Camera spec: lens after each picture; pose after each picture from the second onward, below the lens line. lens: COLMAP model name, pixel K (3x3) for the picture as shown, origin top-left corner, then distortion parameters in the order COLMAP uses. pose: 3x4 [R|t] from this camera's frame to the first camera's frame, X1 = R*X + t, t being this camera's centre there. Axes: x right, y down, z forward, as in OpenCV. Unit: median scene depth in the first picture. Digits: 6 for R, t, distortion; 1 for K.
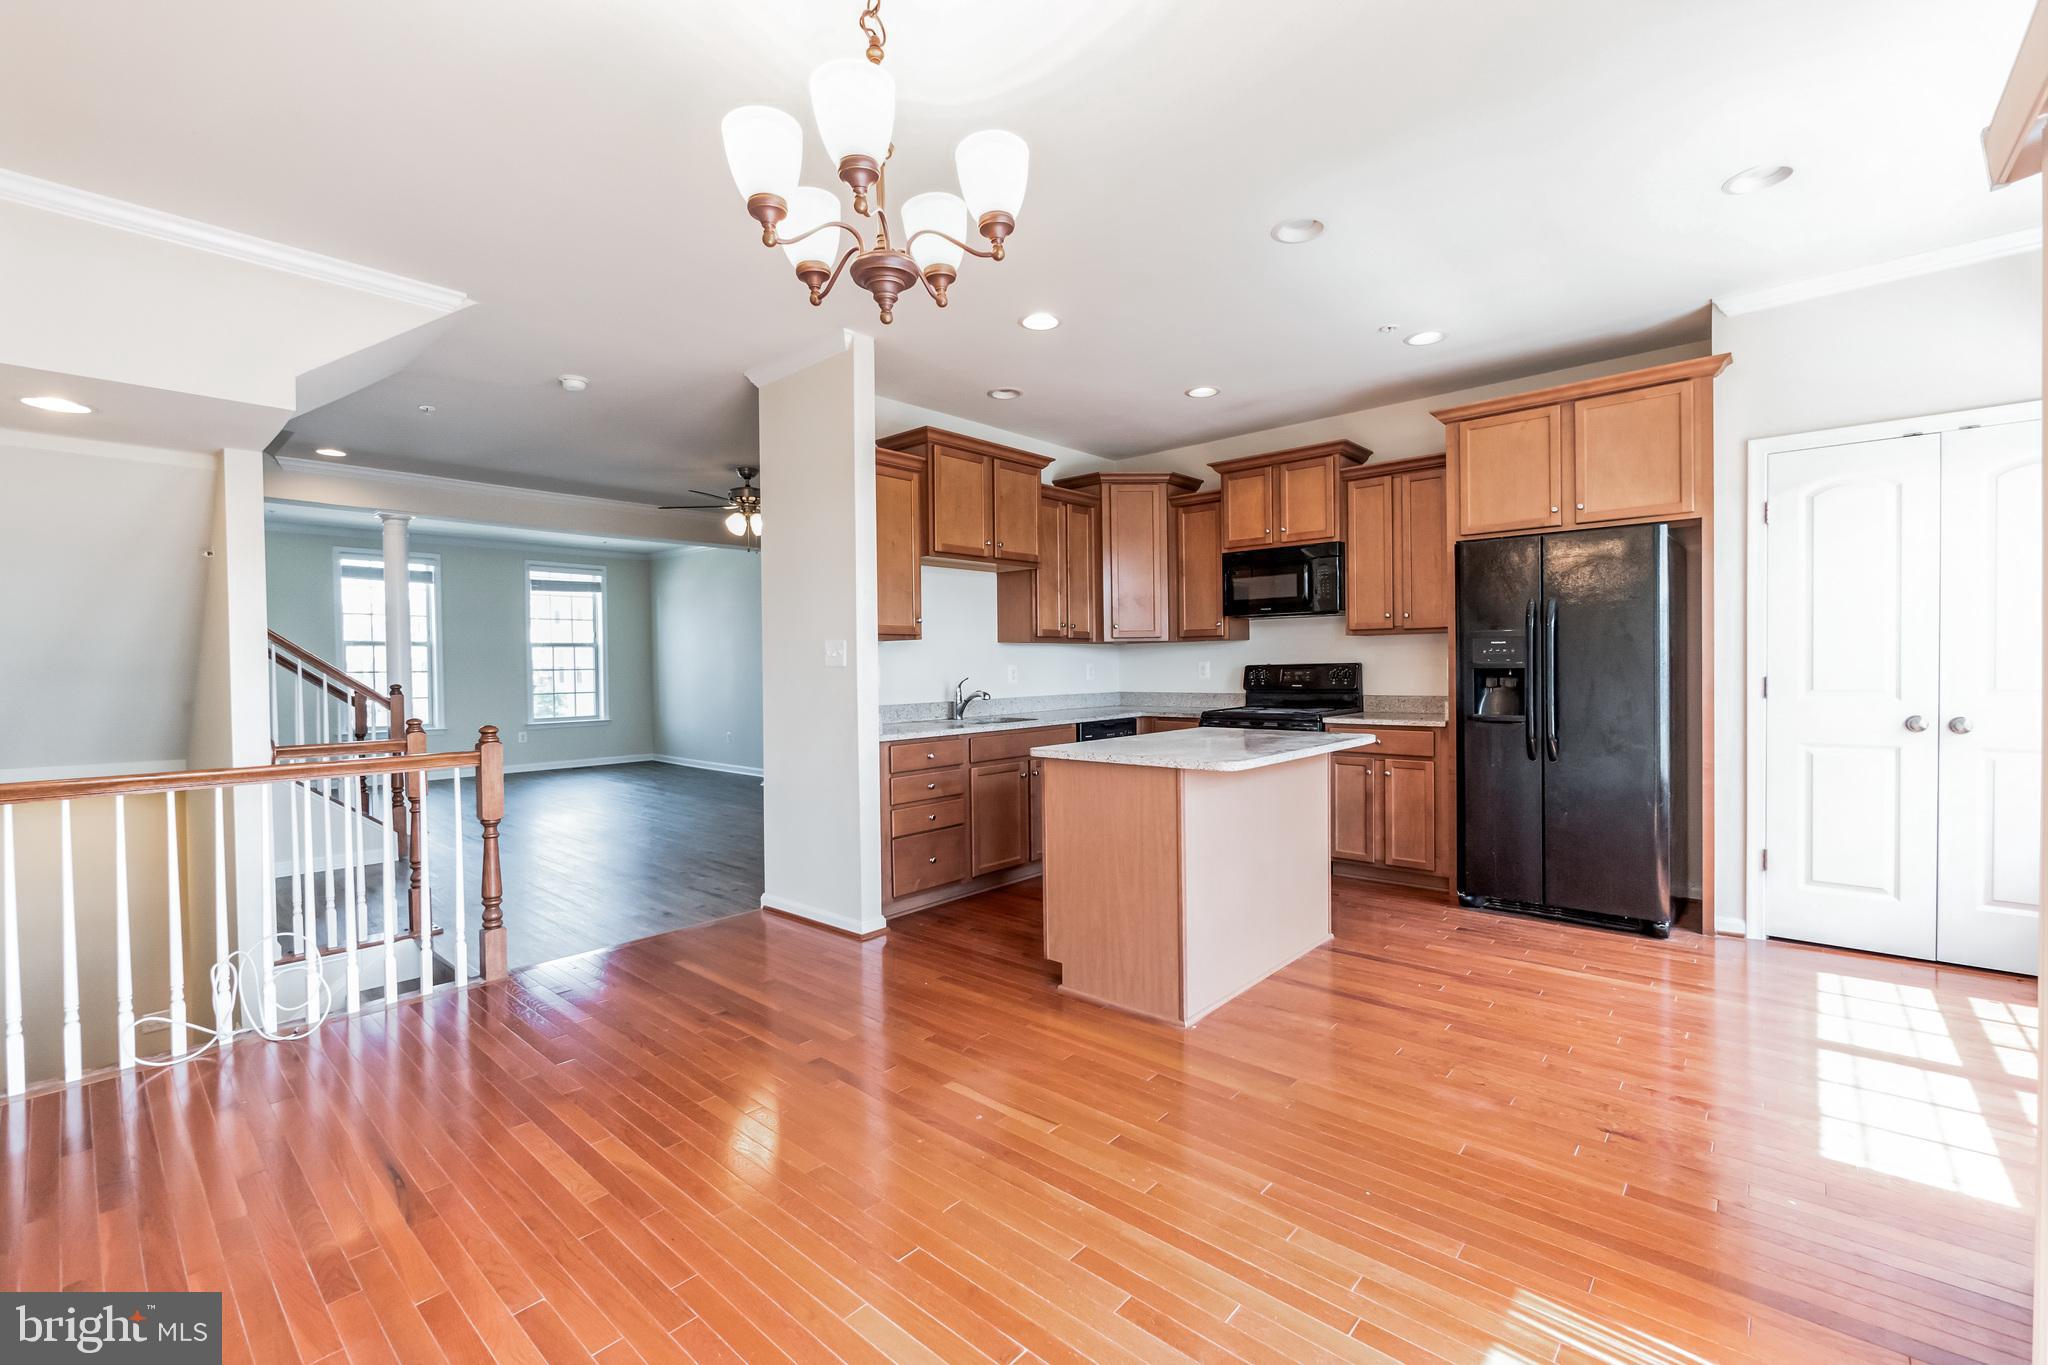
lens RADIAL K [[866.8, 0, 1025.7], [0, 866.8, 676.8], [0, 0, 1]] dist [-0.007559, 0.000270]
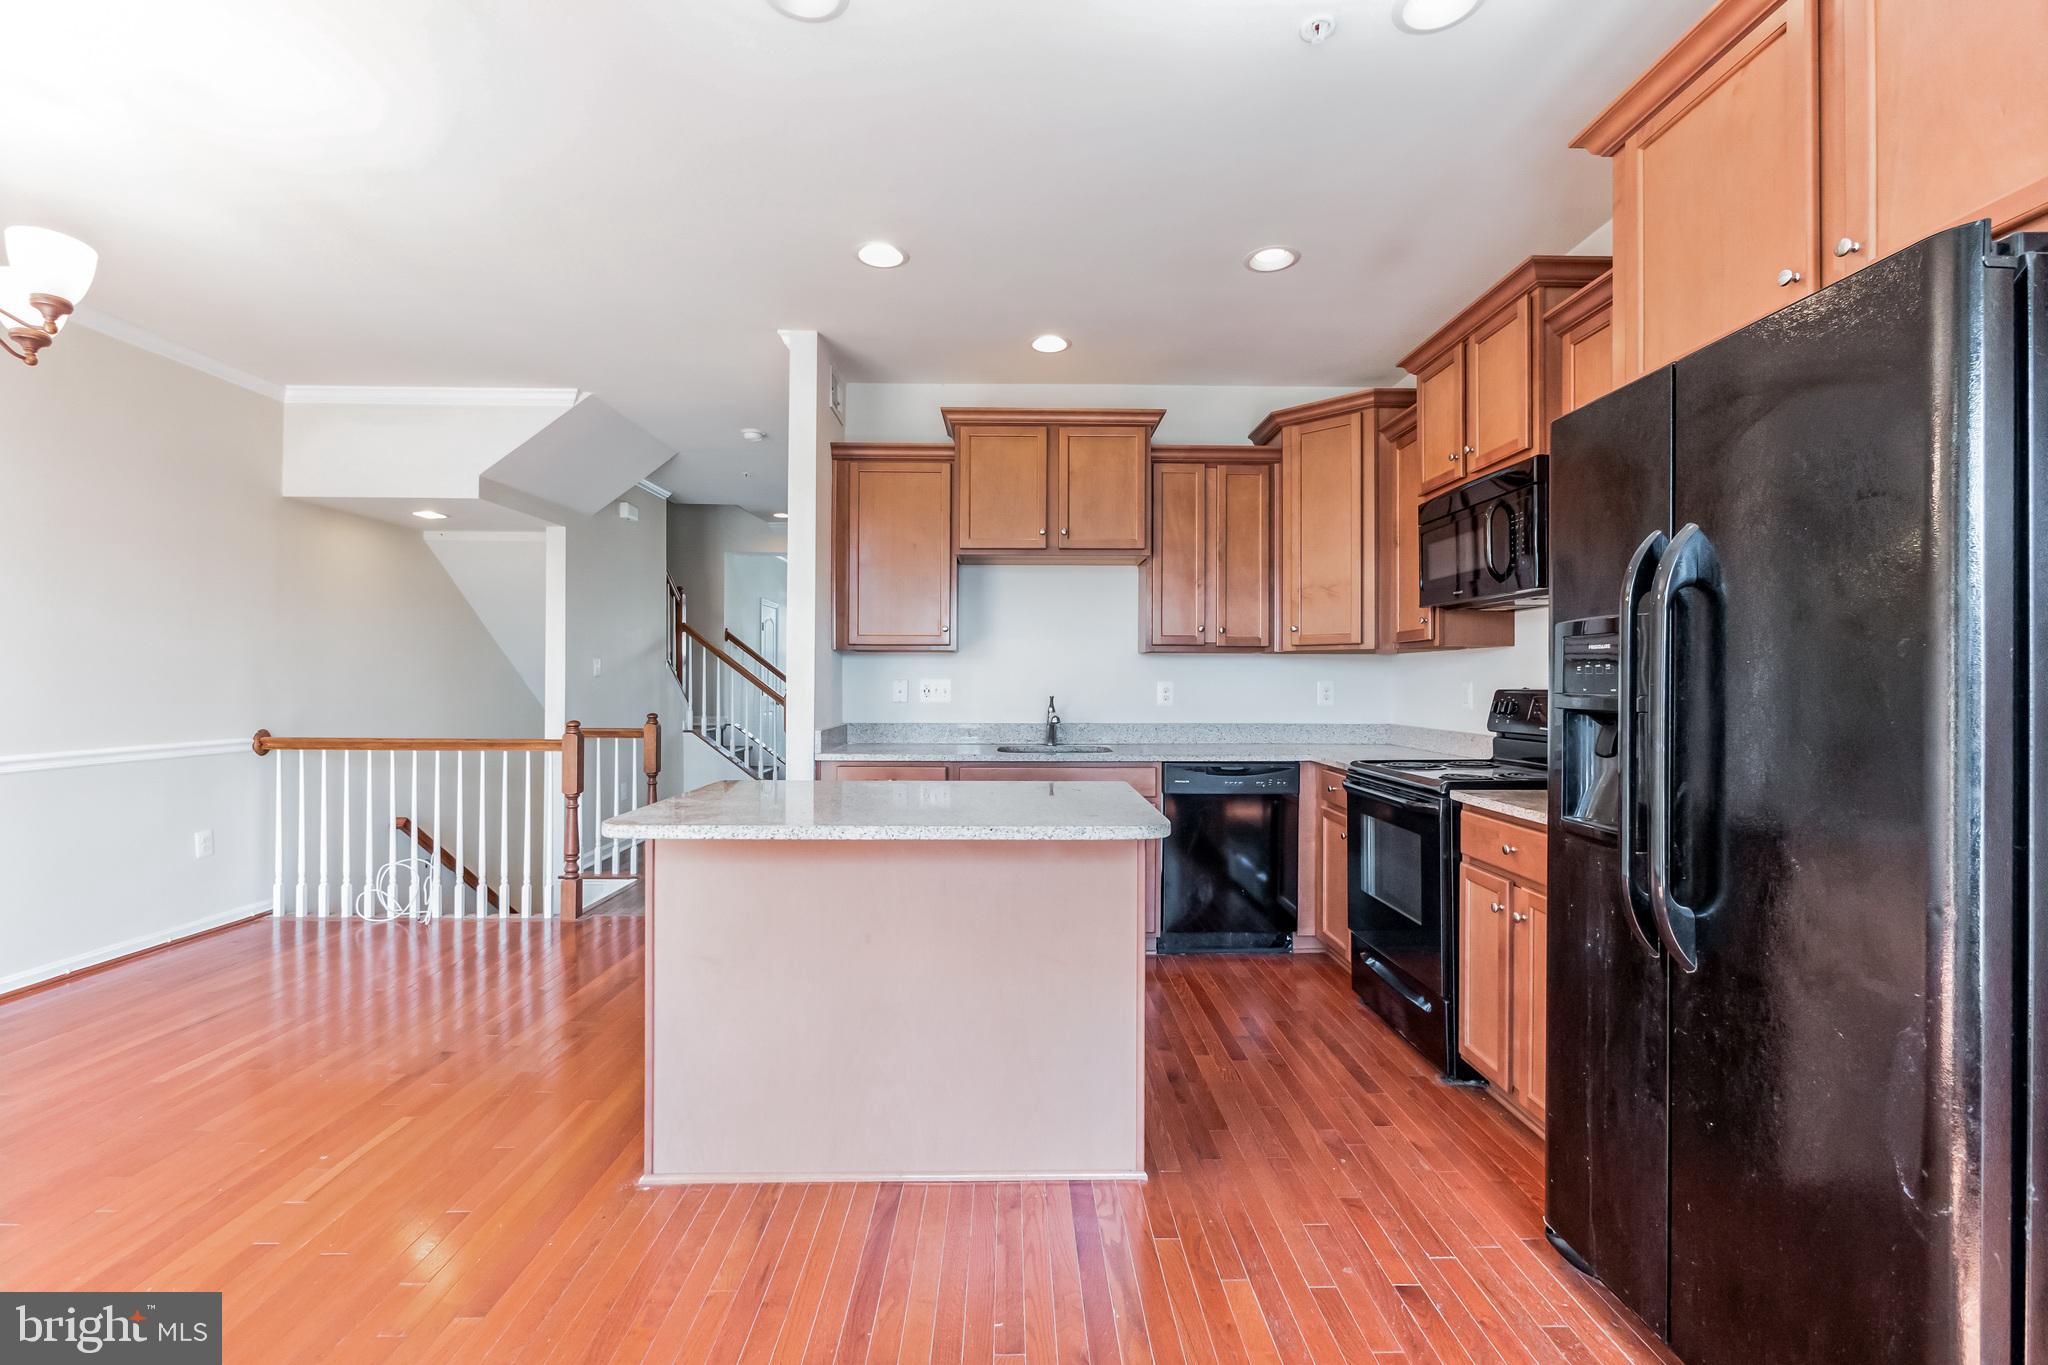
lens RADIAL K [[857.9, 0, 1024.0], [0, 857.9, 682.5], [0, 0, 1]] dist [-0.000007, 0.000015]
pose [[0.680890, 0.018478, -0.732152, 0.567586], [-0.024021, 0.999707, 0.002891, -0.014738], [0.731991, 0.015619, 0.681135, 0.455251]]
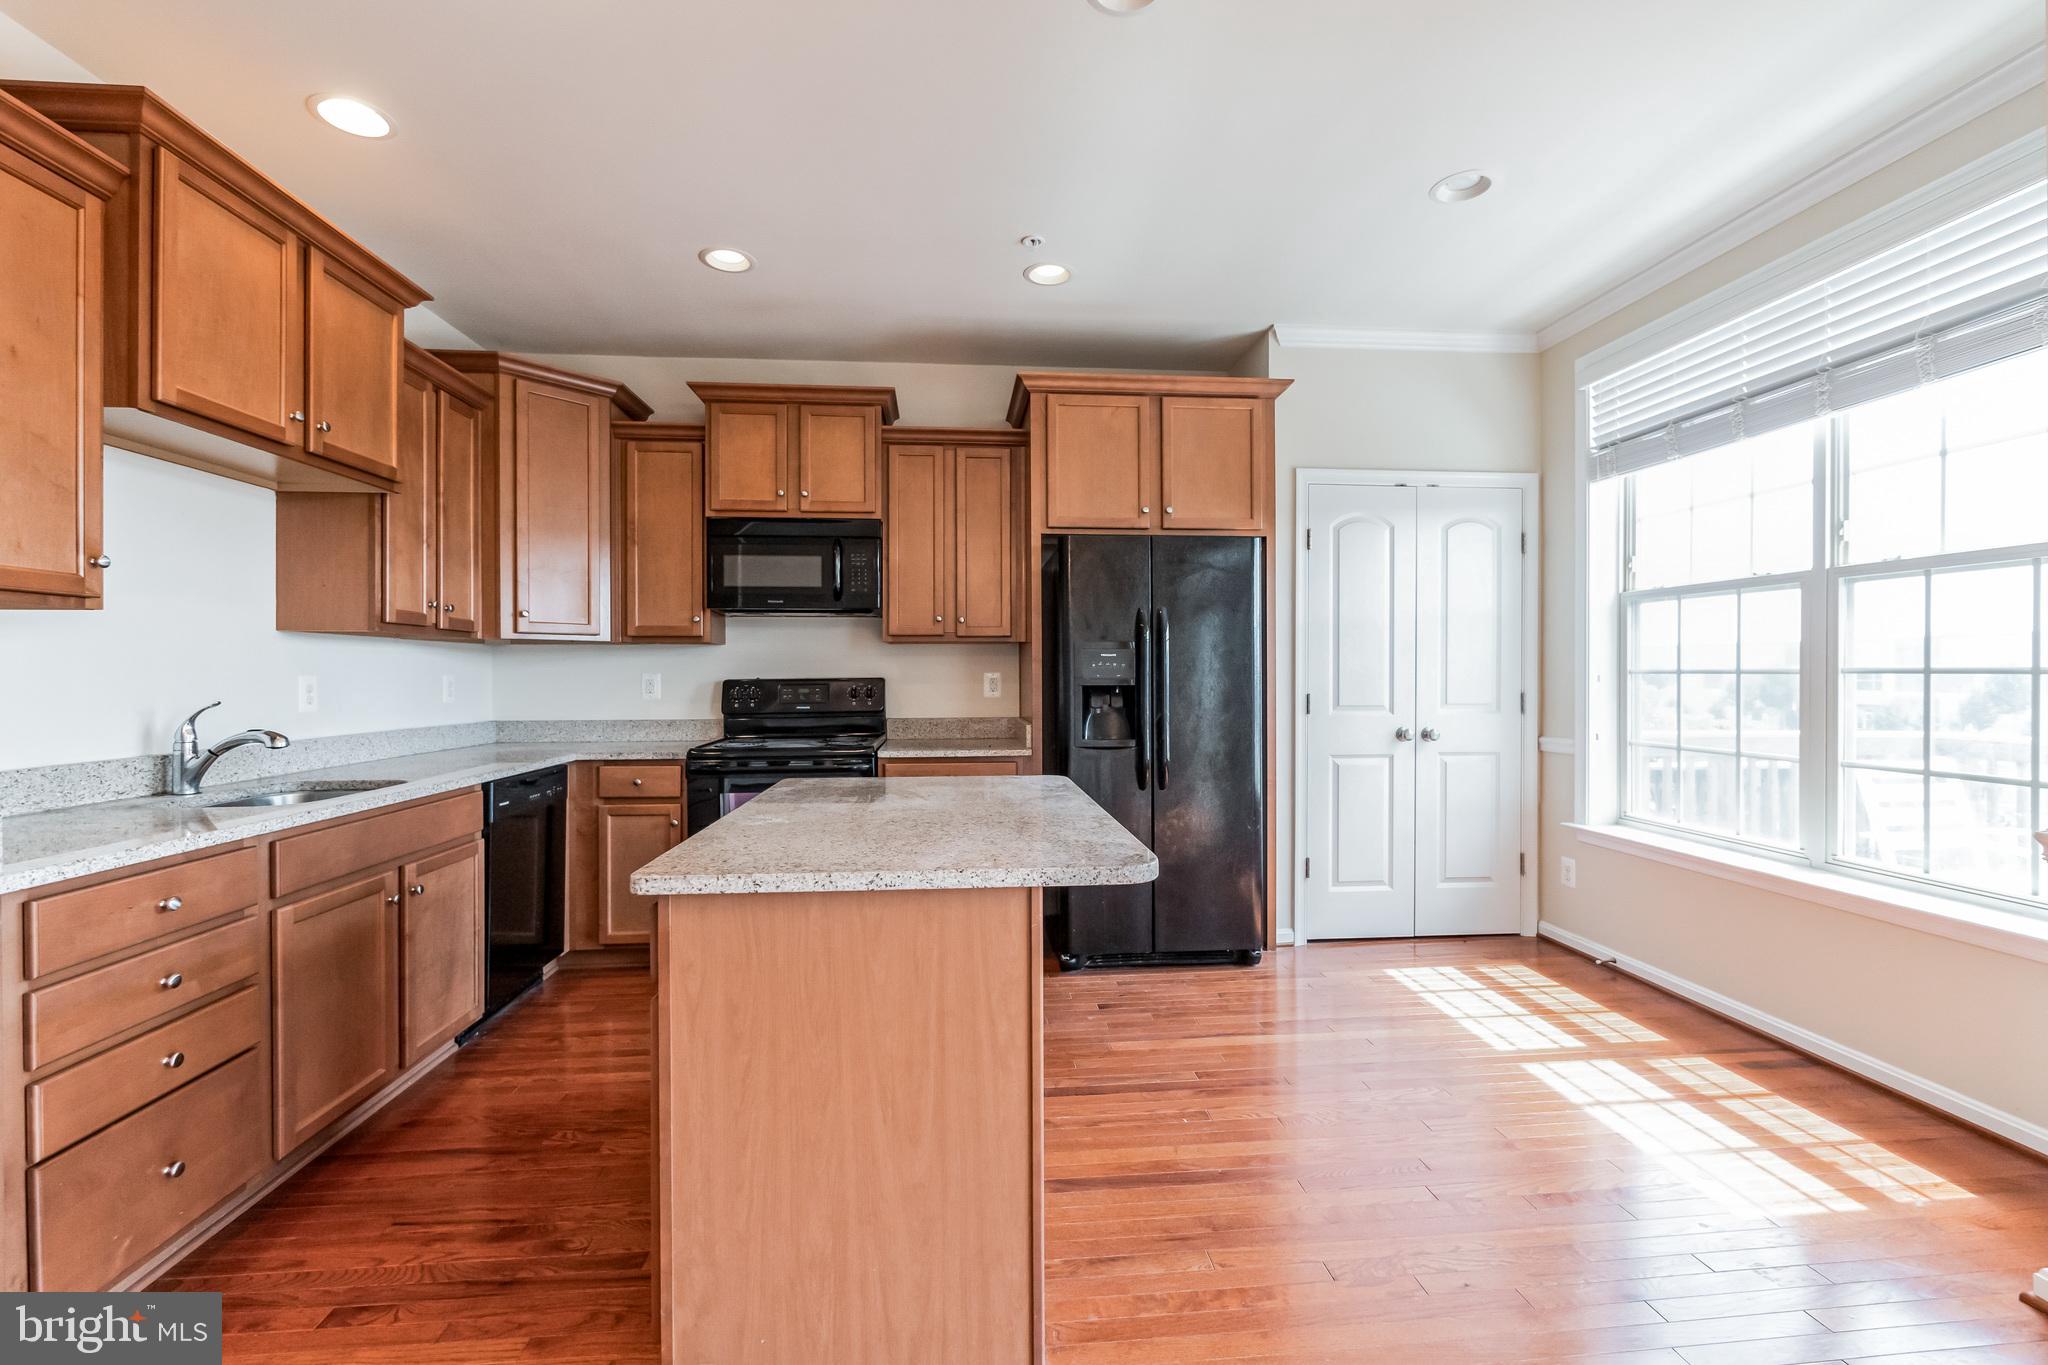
lens RADIAL K [[866.8, 0, 1025.7], [0, 866.8, 676.8], [0, 0, 1]] dist [-0.007559, 0.000270]
pose [[0.684497, 0.009999, 0.728947, -0.117182], [0.003943, 0.999841, -0.017417, -0.003048], [-0.729005, 0.014796, 0.684348, 0.408247]]
